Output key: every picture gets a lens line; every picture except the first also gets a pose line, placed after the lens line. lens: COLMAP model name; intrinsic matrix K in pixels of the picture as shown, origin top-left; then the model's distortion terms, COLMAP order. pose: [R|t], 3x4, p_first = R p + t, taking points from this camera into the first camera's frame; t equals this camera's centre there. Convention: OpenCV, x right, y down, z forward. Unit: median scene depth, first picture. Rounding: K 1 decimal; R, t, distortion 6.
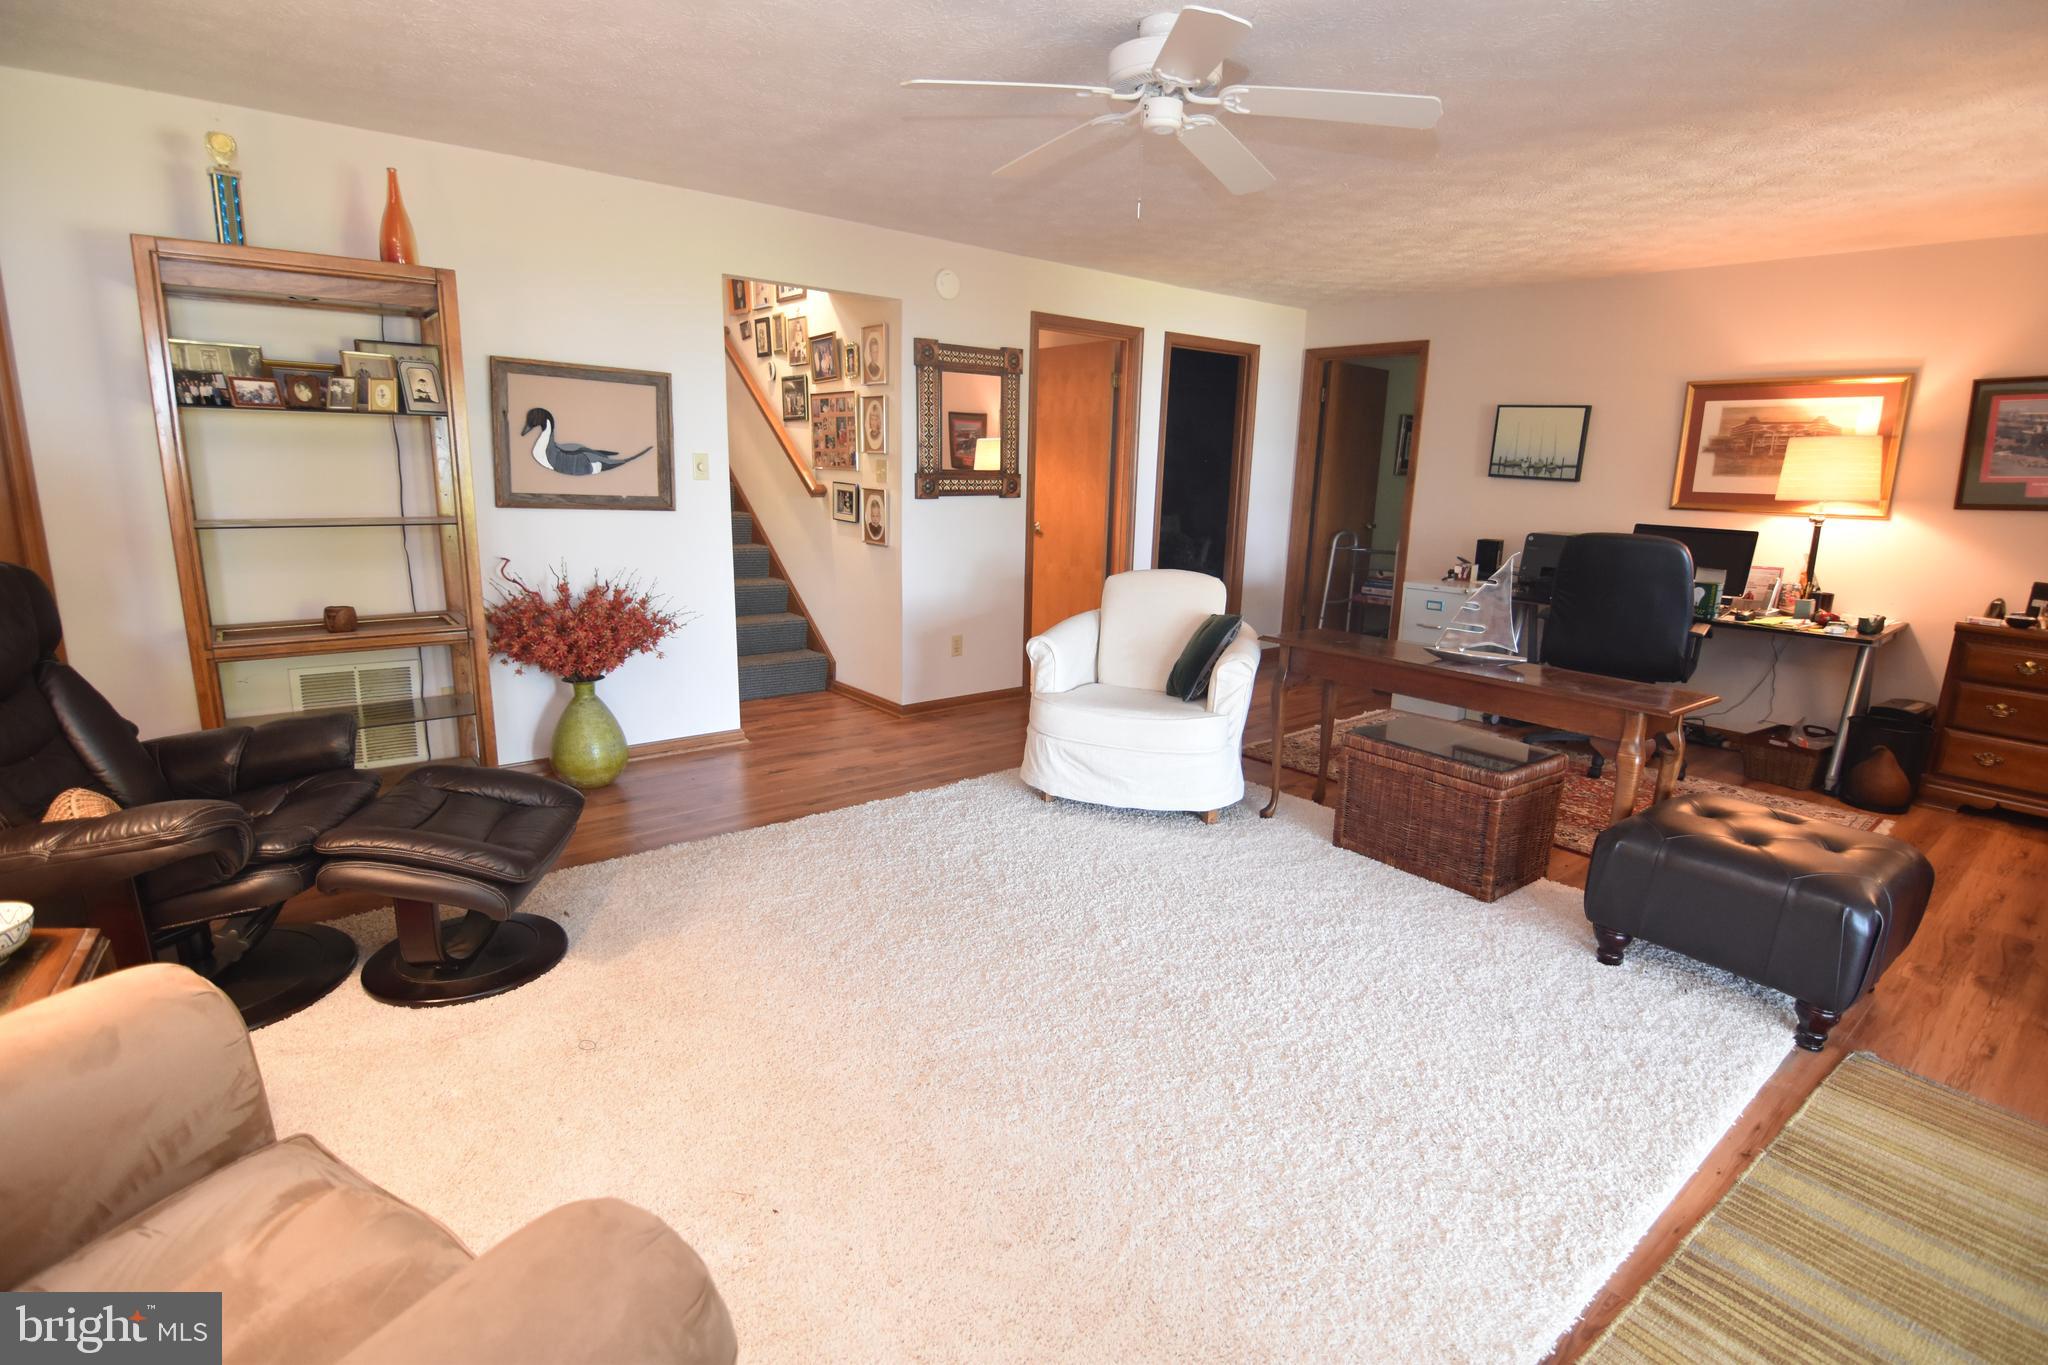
lens RADIAL K [[993.3, 0, 1037.4], [0, 993.3, 683.9], [0, 0, 1]] dist [-0.012240, -0.005722]
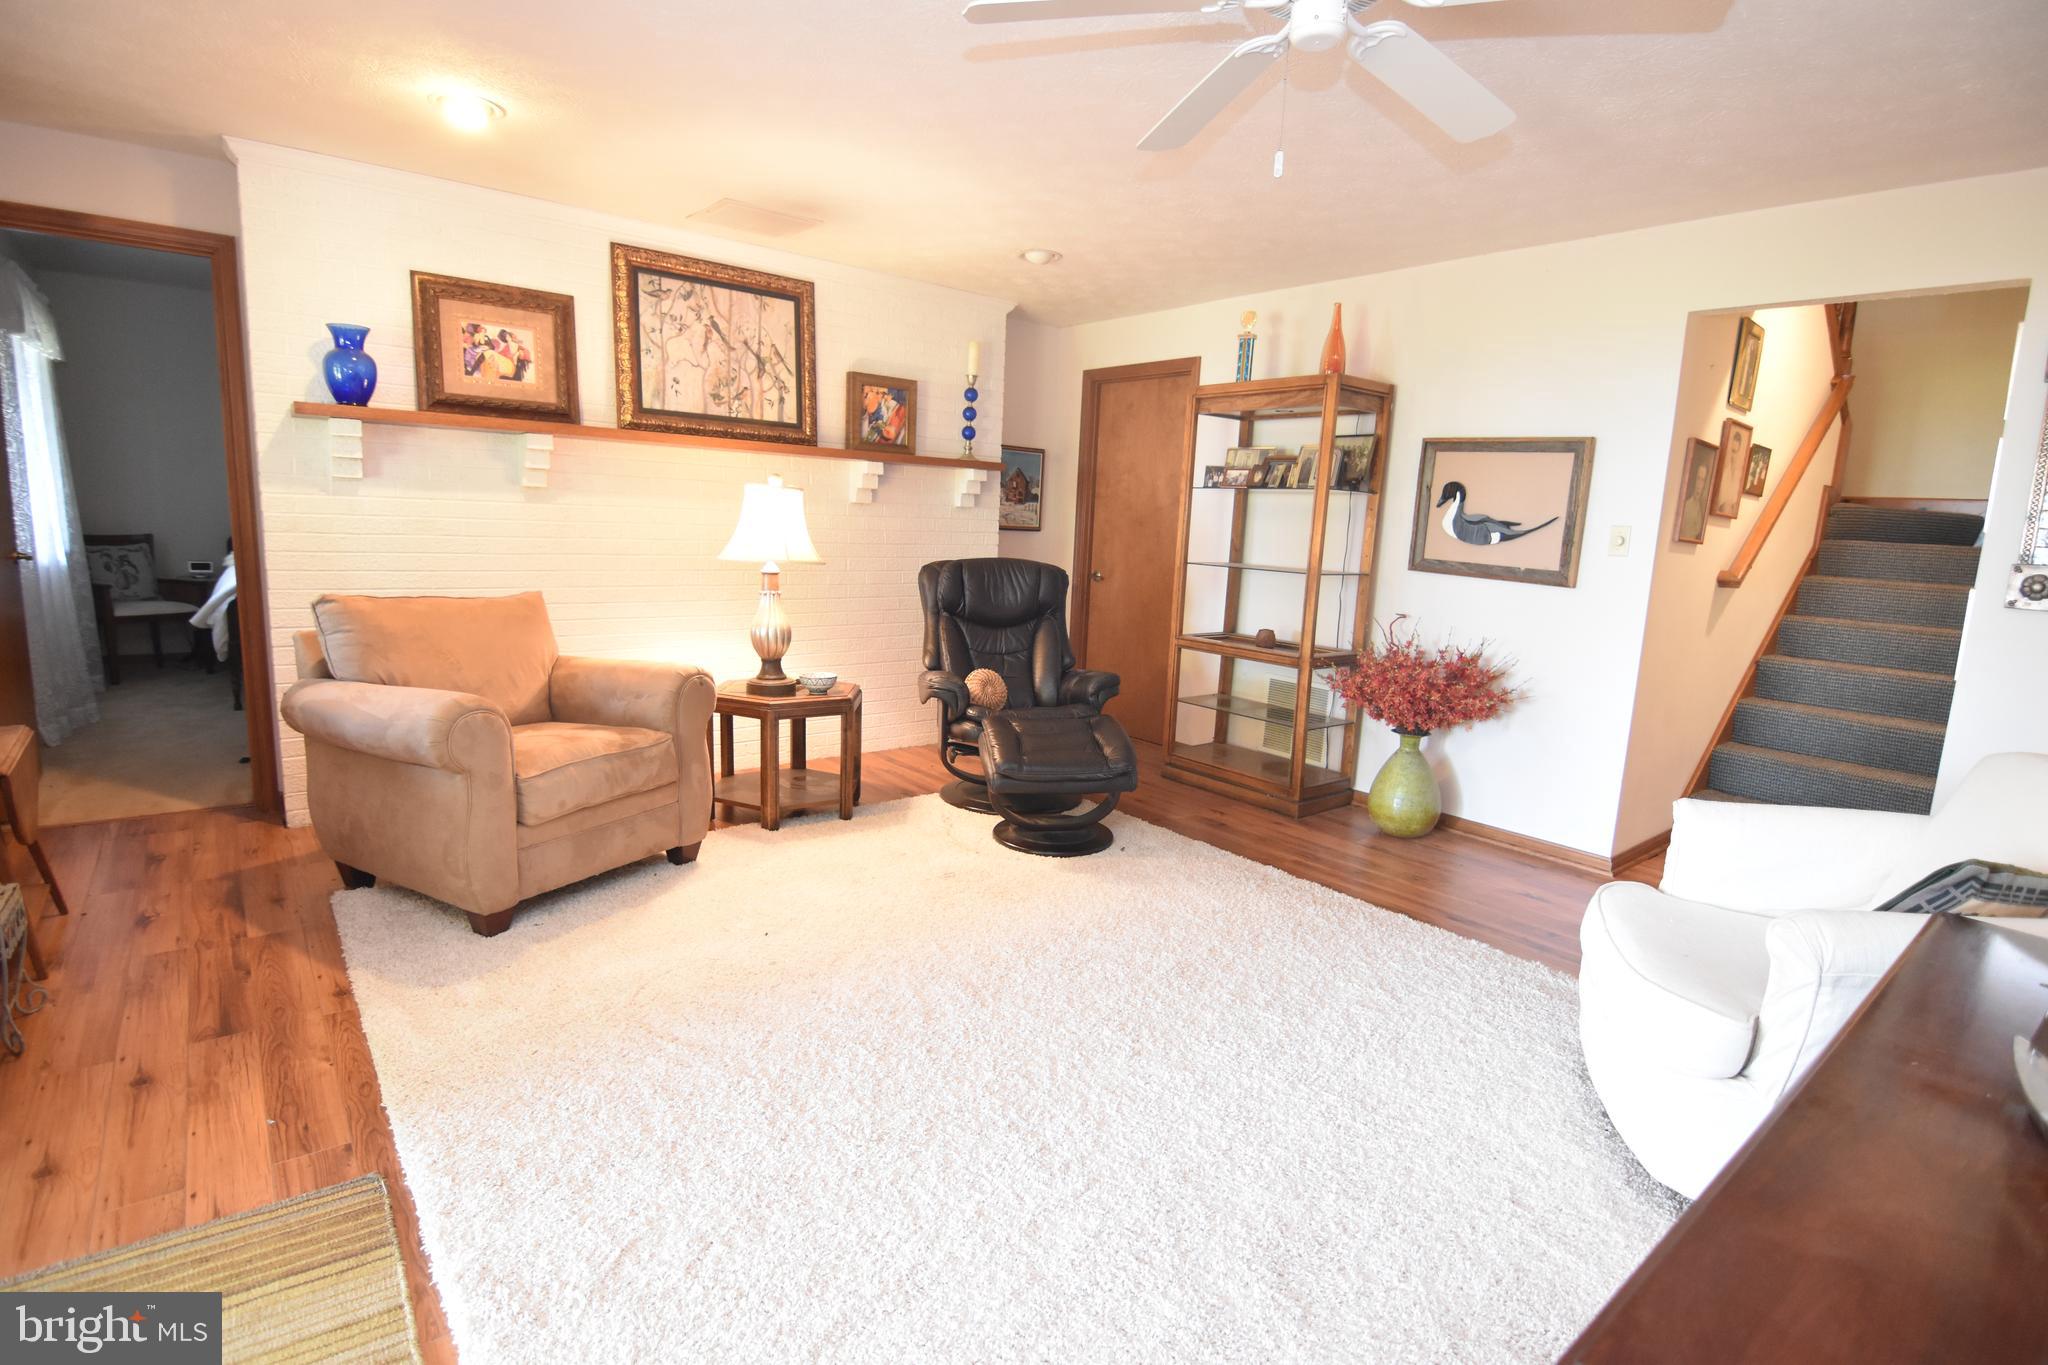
lens RADIAL K [[993.3, 0, 1022.7], [0, 993.3, 680.4], [0, 0, 1]] dist [-0.012240, -0.005722]
pose [[-0.014267, 0.133230, -0.990982, 0.593304], [-0.263415, 0.955573, 0.132262, -0.089761], [0.964577, 0.262927, 0.021462, 0.572919]]
